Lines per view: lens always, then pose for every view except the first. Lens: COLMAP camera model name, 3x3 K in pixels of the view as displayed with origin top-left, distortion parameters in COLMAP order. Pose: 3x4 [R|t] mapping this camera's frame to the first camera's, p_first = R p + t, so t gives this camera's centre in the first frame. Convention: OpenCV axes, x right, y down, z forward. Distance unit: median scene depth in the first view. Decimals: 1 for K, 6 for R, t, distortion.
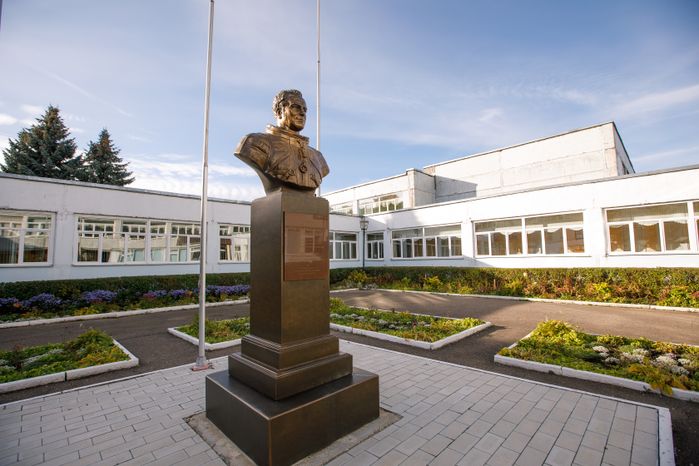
lens RADIAL K [[316.7, 0, 345.3], [0, 316.7, 234.1], [0, 0, 1]] dist [-0.041574, 0.014024]
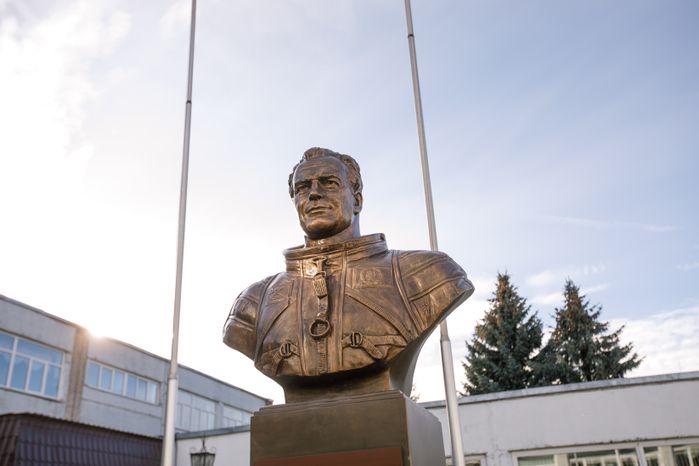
lens RADIAL K [[670.3, 0, 348.8], [0, 670.3, 228.7], [0, 0, 1]] dist [0.000160, 0.122770]
pose [[0.448614, -0.393553, -0.802410, 0.121032], [0.115190, 0.915799, -0.384765, -0.000709], [0.886271, 0.080181, 0.456173, 0.139446]]
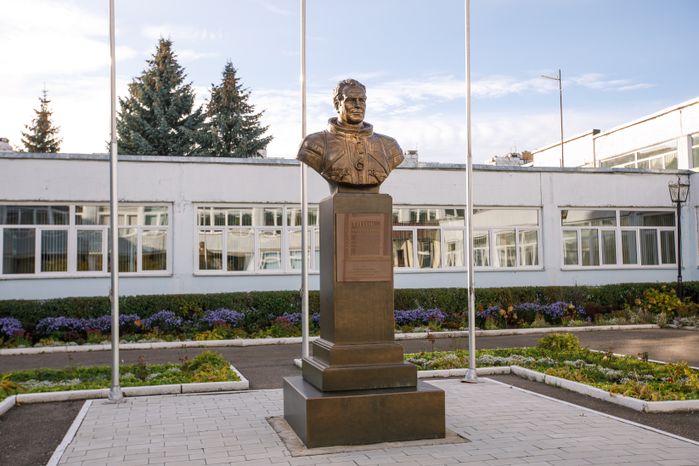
lens RADIAL K [[670.3, 0, 348.8], [0, 670.3, 228.7], [0, 0, 1]] dist [0.000160, 0.122770]
pose [[0.873868, -0.028960, -0.485301, 0.172396], [0.039462, 0.999156, 0.011434, -0.008880], [0.484560, -0.029143, 0.874273, -0.166607]]
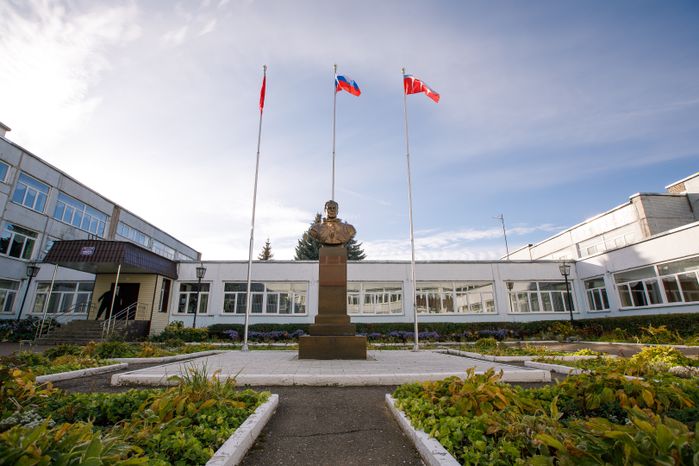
lens RADIAL K [[327.8, 0, 349.5], [0, 327.8, 233.0], [0, 0, 1]] dist [-0.076352, 0.049621]
pose [[0.751278, -0.178403, -0.635417, 0.293309], [0.046852, 0.974760, -0.218283, 0.057376], [0.658321, 0.134221, 0.740674, -0.123468]]
